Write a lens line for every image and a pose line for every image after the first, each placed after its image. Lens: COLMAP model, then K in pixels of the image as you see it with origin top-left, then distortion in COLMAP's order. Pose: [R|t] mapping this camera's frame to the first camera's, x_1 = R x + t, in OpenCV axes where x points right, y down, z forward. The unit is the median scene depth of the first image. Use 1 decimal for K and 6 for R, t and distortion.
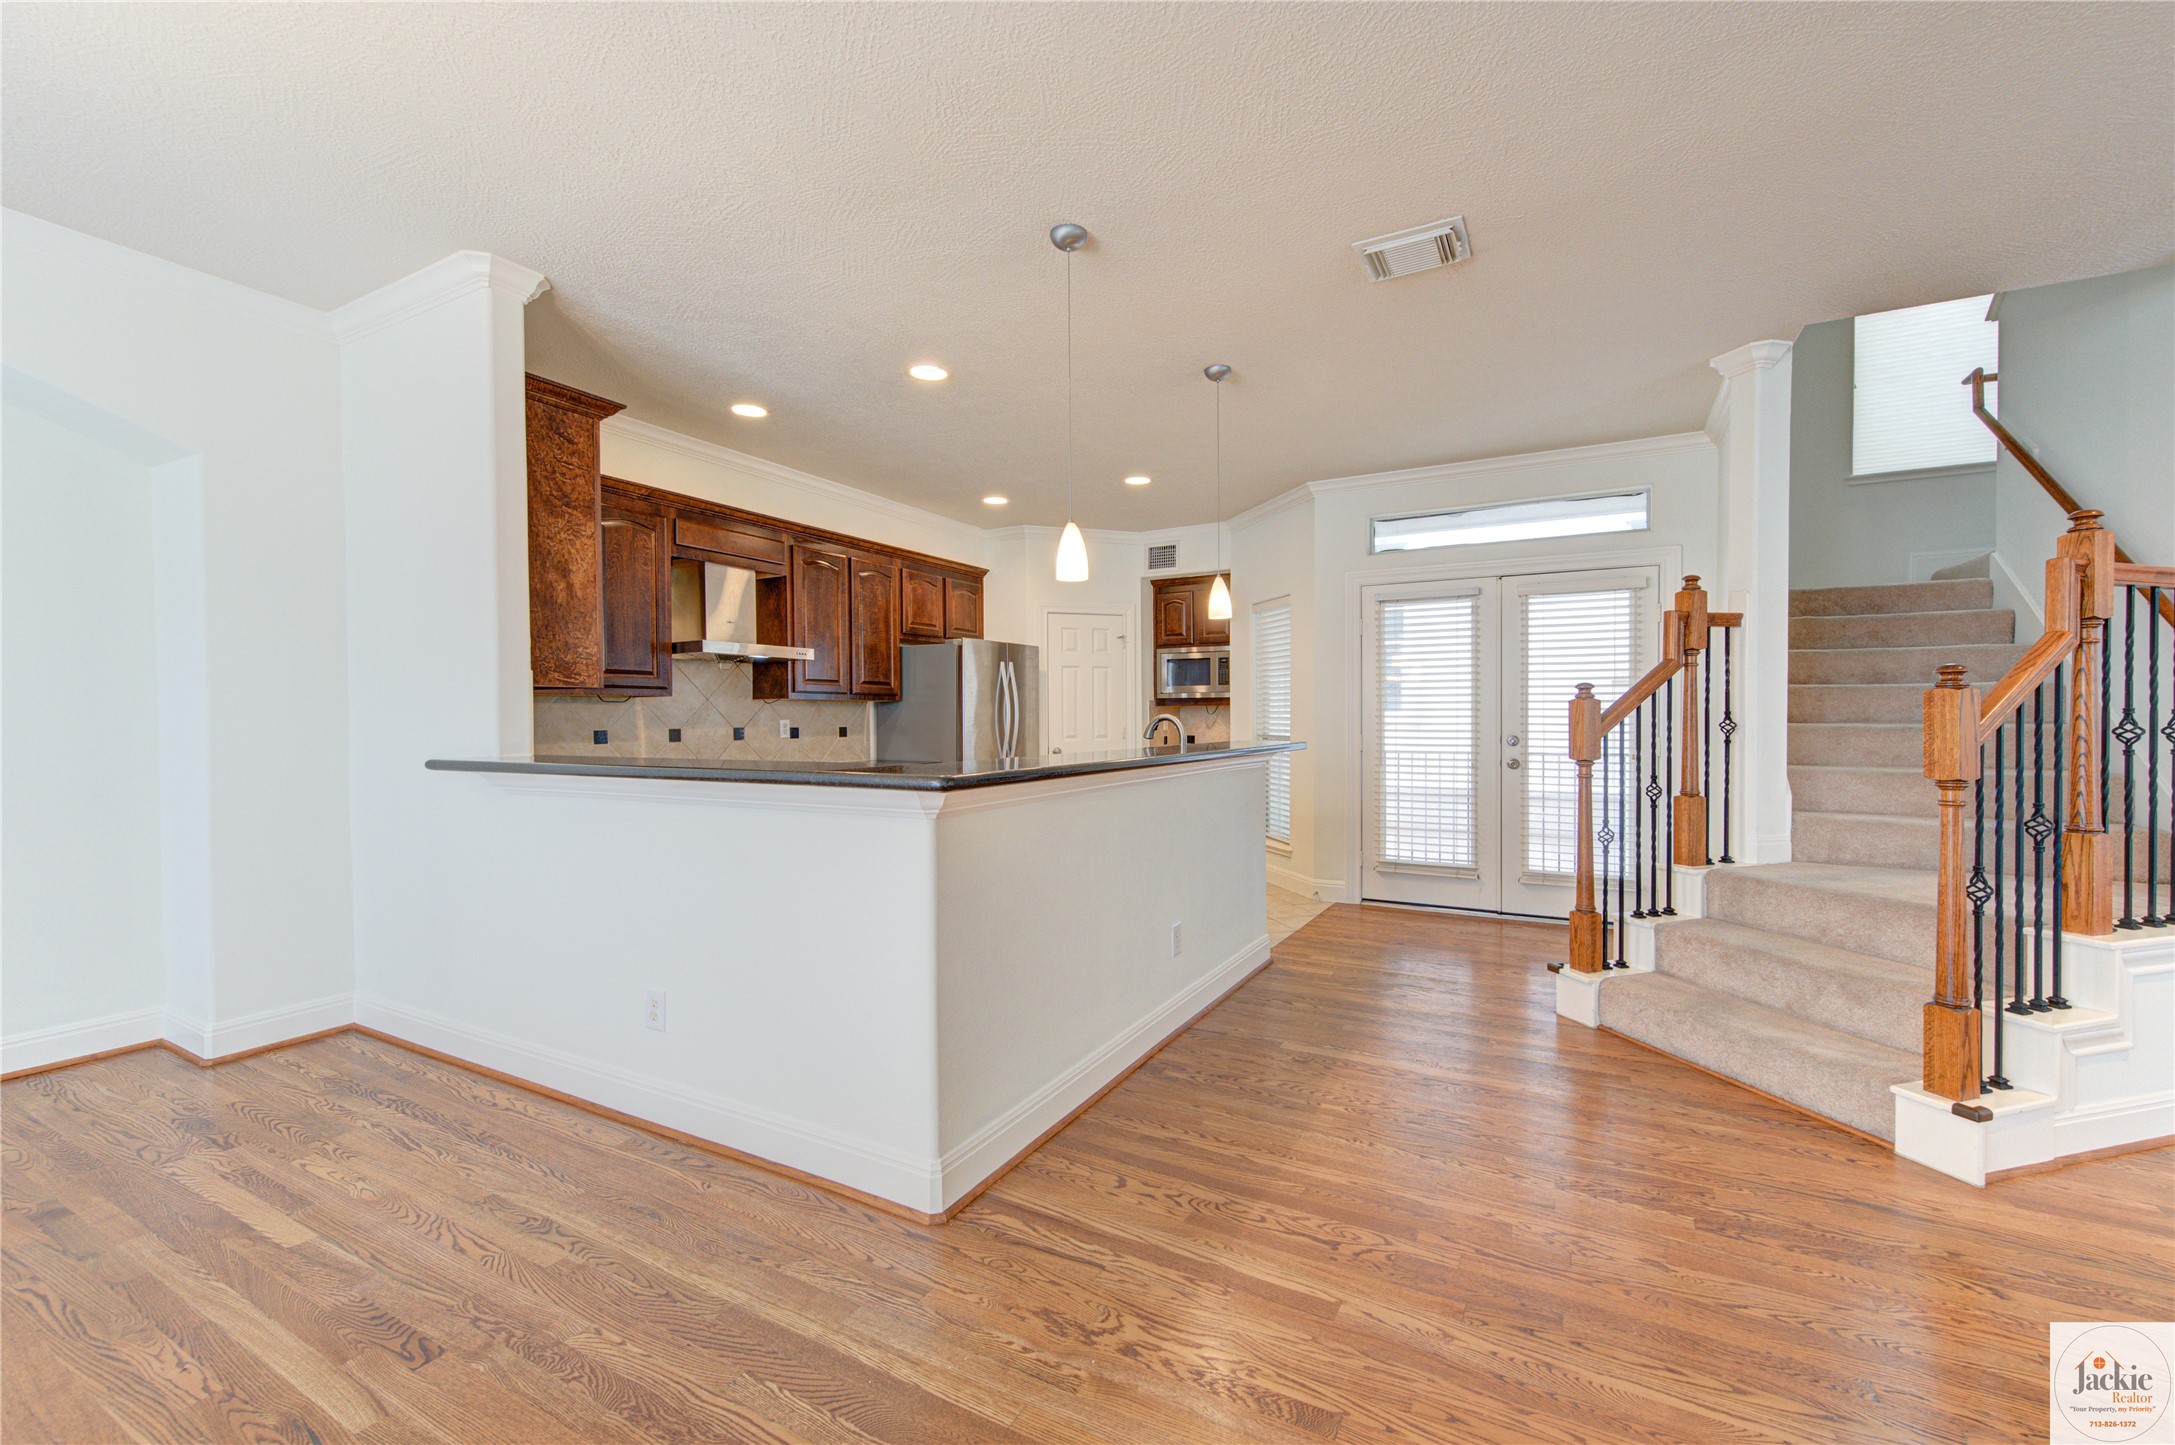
lens RADIAL K [[850.5, 0, 1072.6], [0, 850.5, 722.5], [0, 0, 1]] dist [-0.001126, 0.001214]
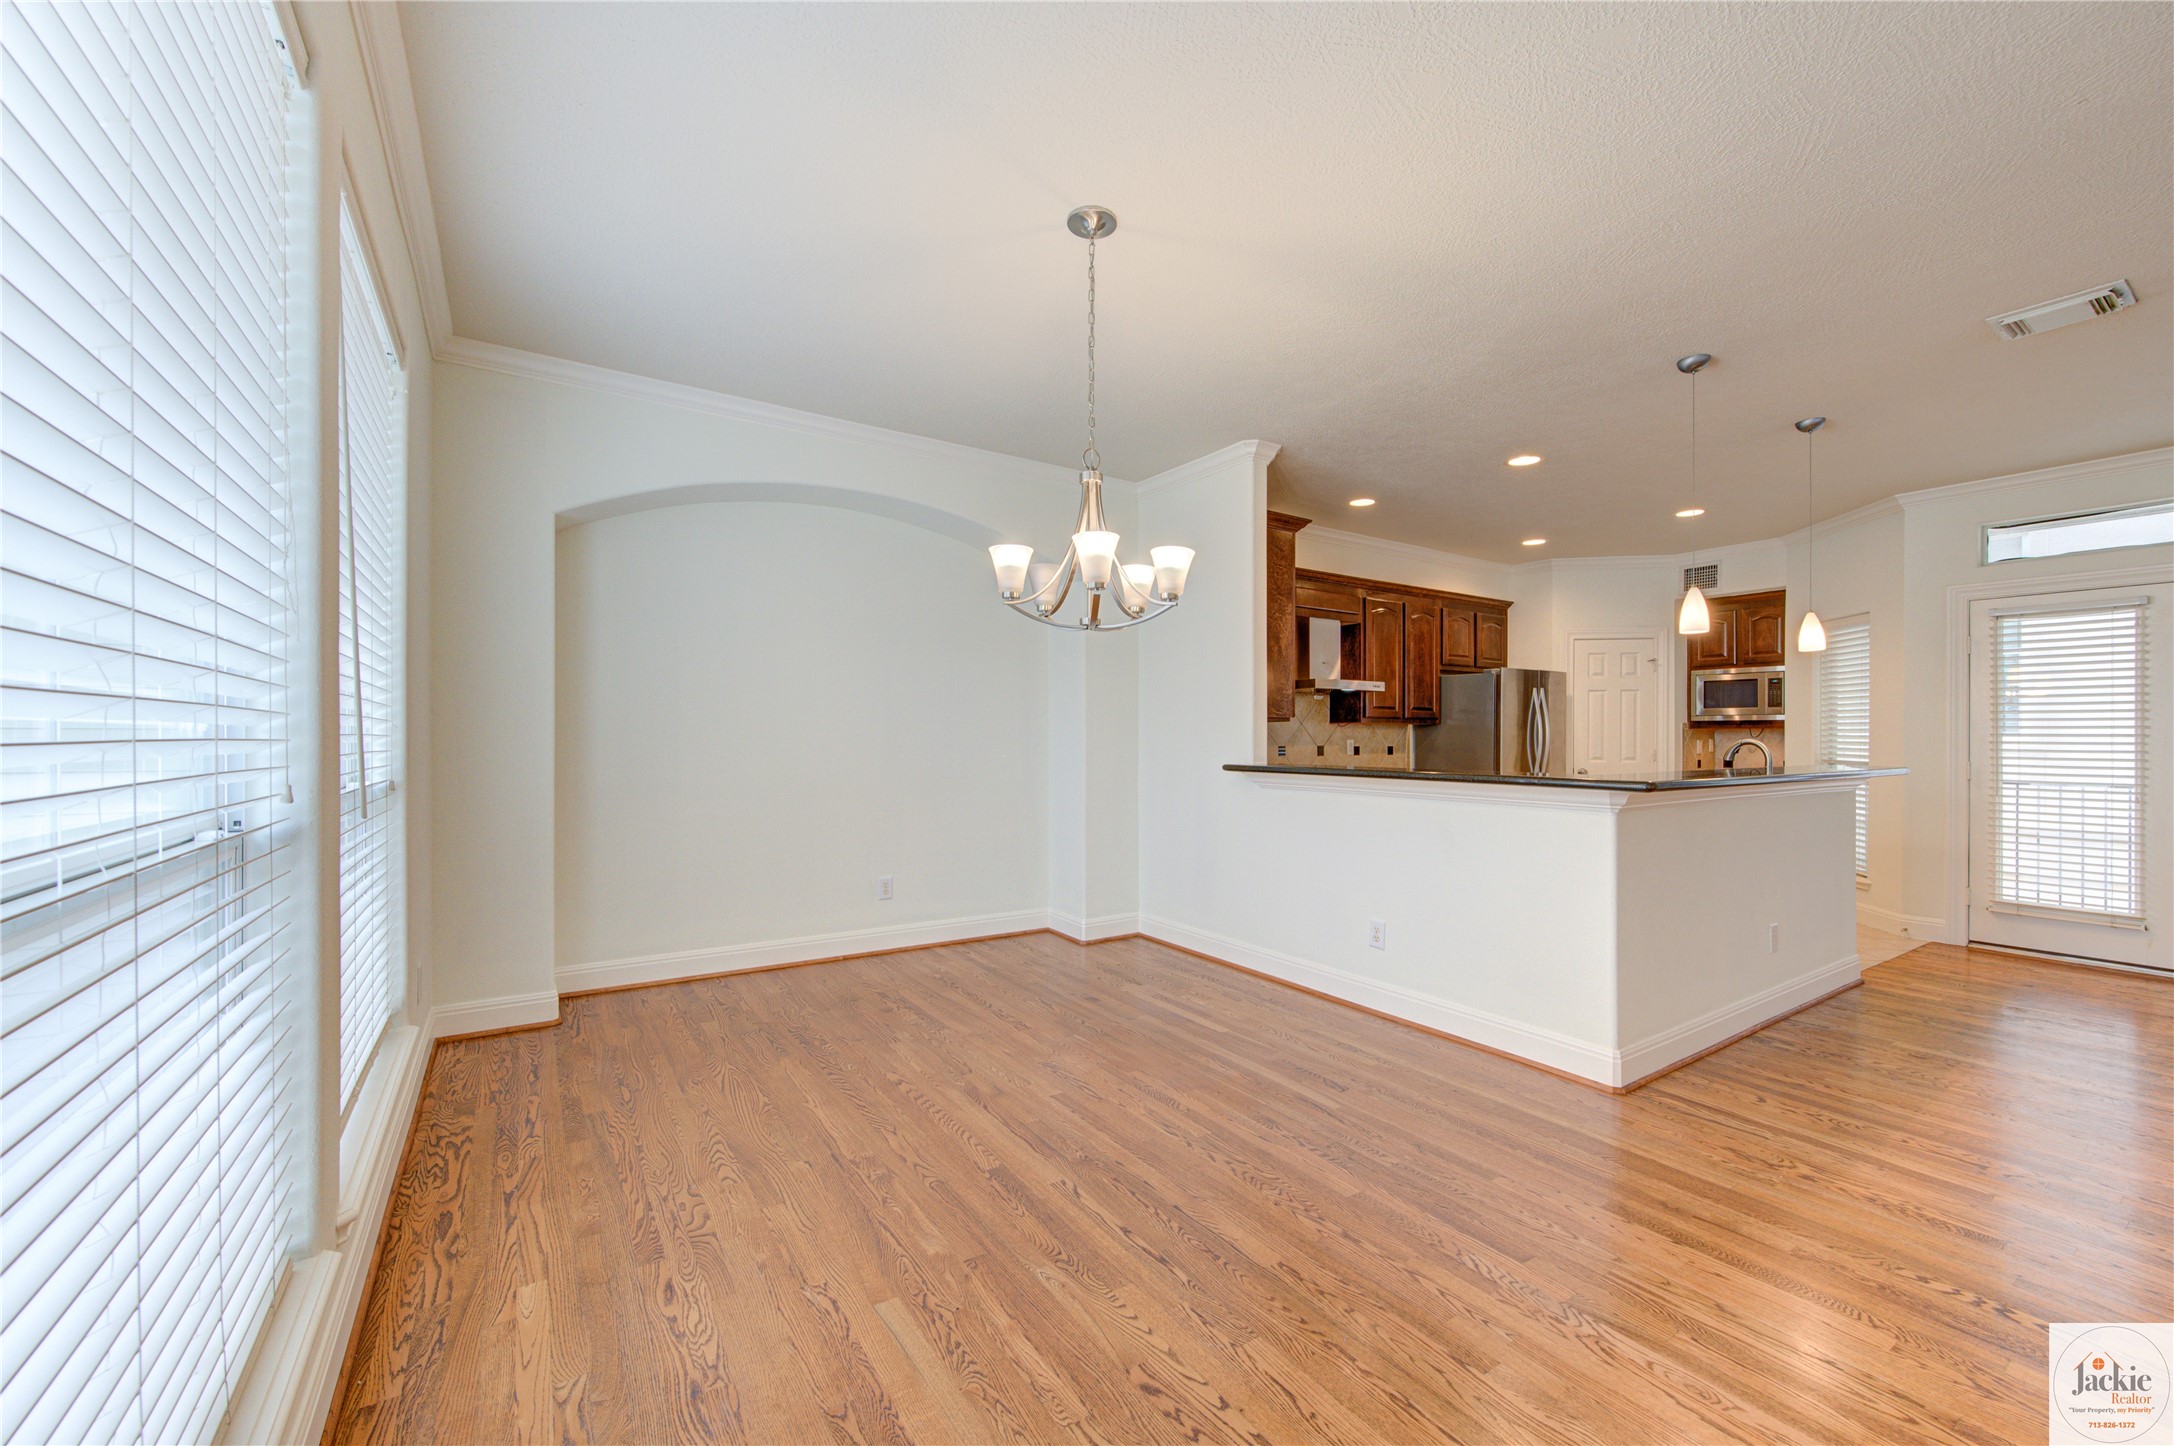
lens RADIAL K [[850.1, 0, 1142.5], [0, 850.1, 732.9], [0, 0, 1]] dist [-0.001126, 0.001214]
pose [[0.912007, 0.004507, -0.410149, -0.156425], [-0.009332, 0.999909, -0.009763, 0.001641], [0.410068, 0.012731, 0.911966, -0.328898]]
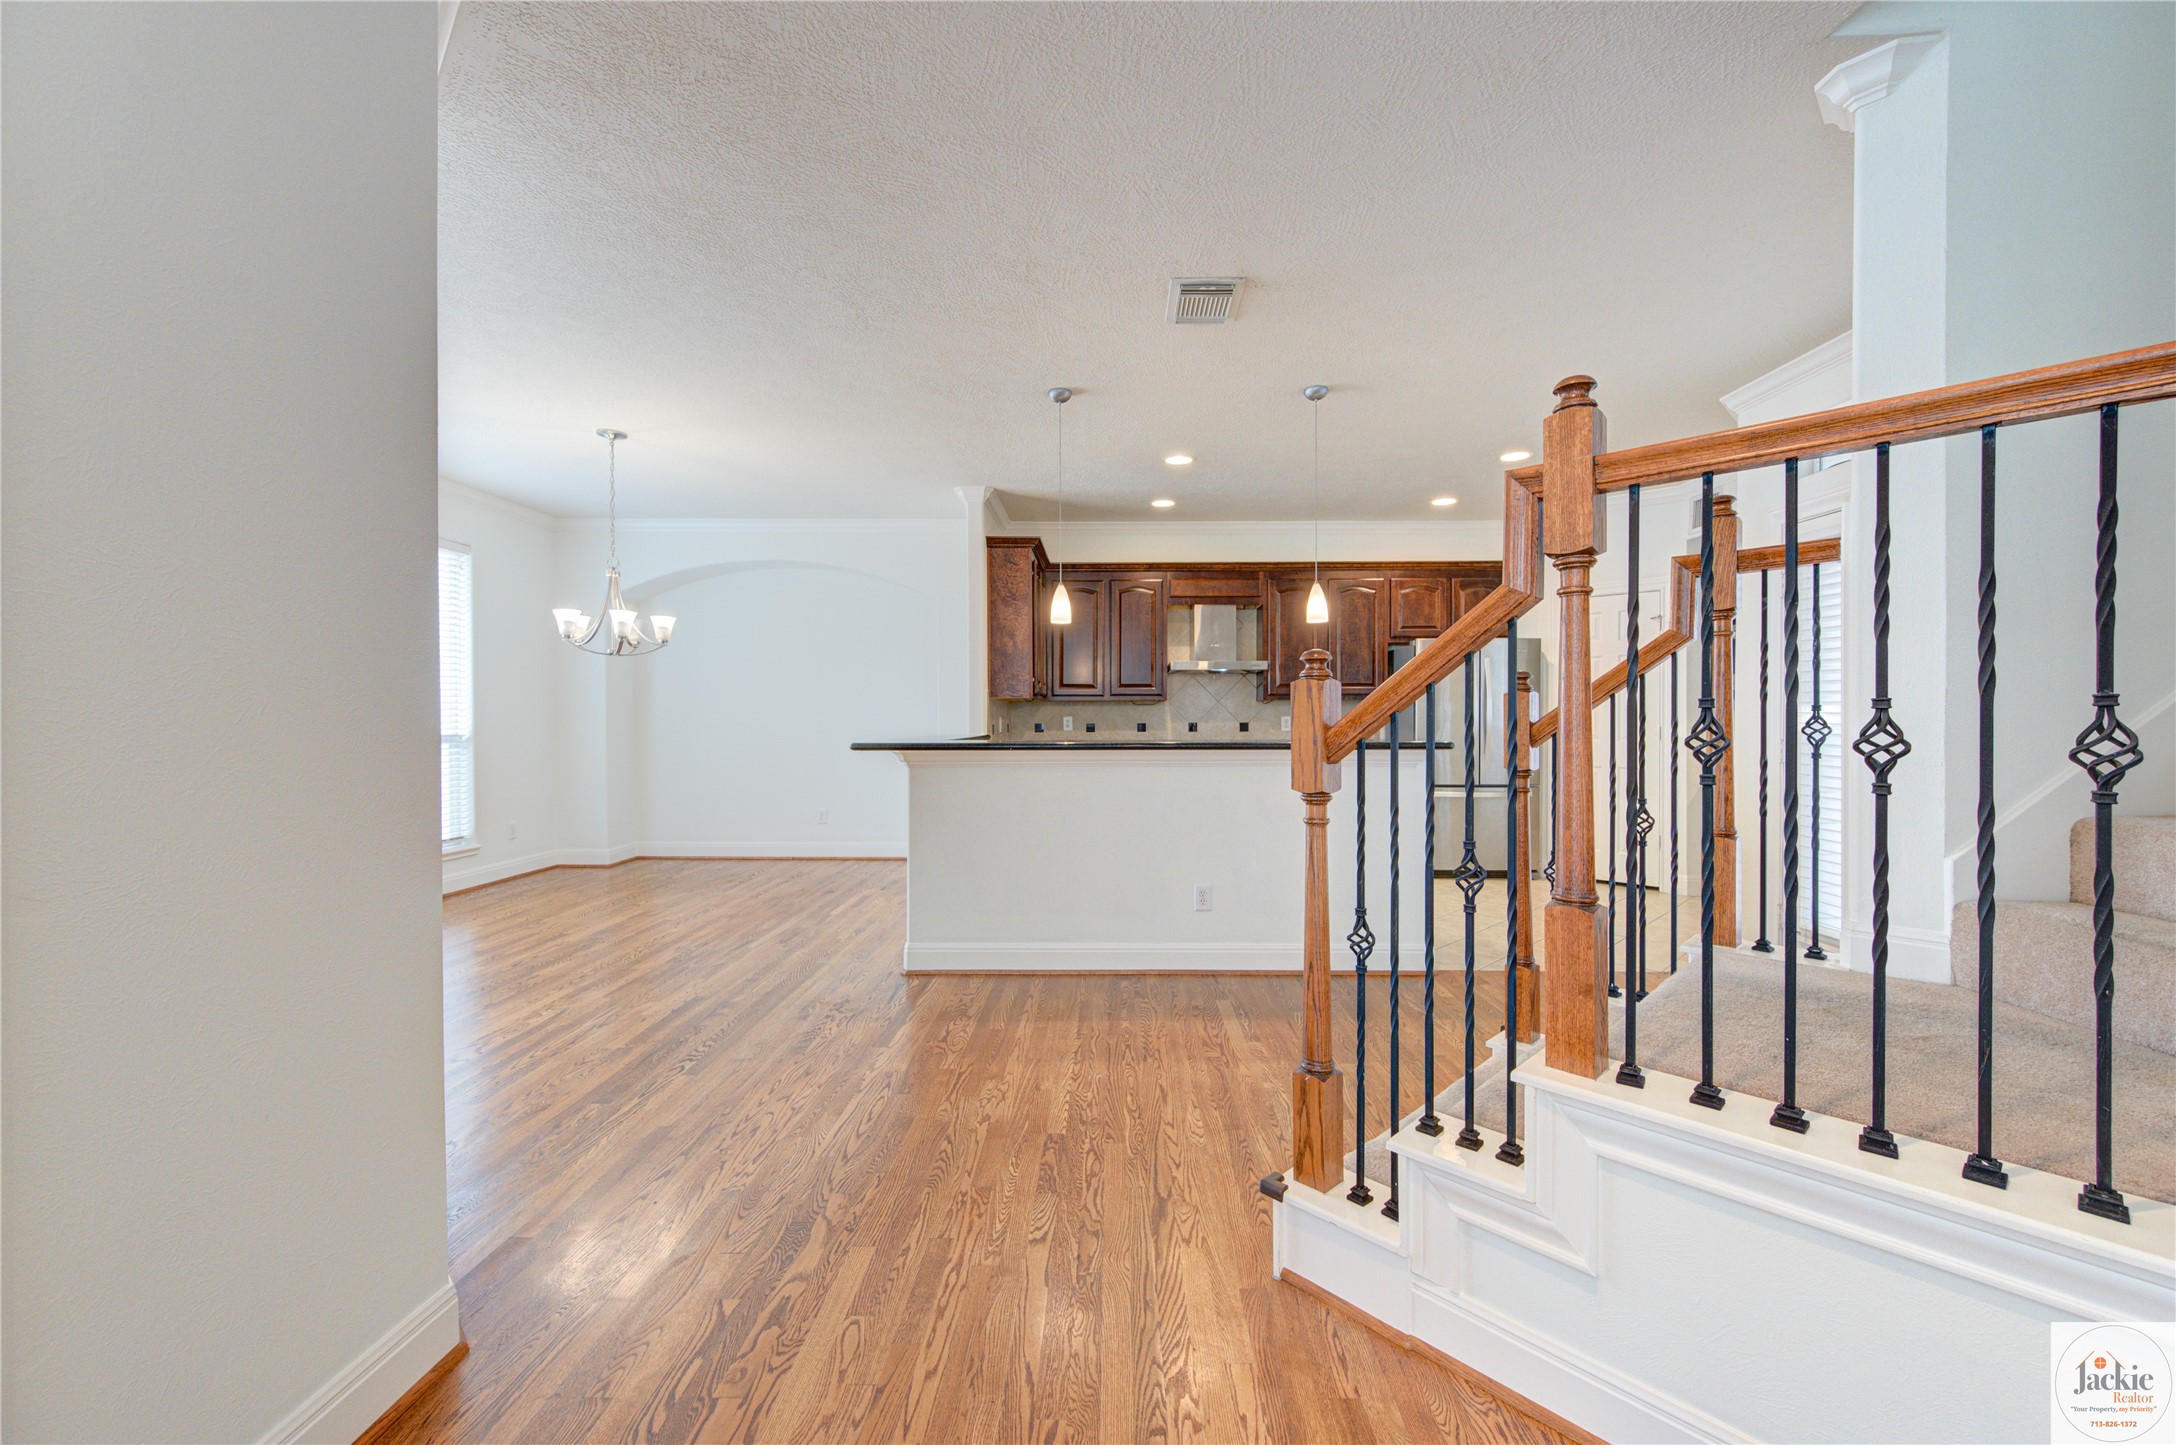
lens RADIAL K [[850.9, 0, 1108.7], [0, 850.9, 722.8], [0, 0, 1]] dist [-0.001126, 0.001214]
pose [[0.480327, 0.008440, -0.877049, 0.878618], [-0.004657, 0.999964, 0.007072, -0.002459], [0.877077, 0.000687, 0.480349, 0.230755]]
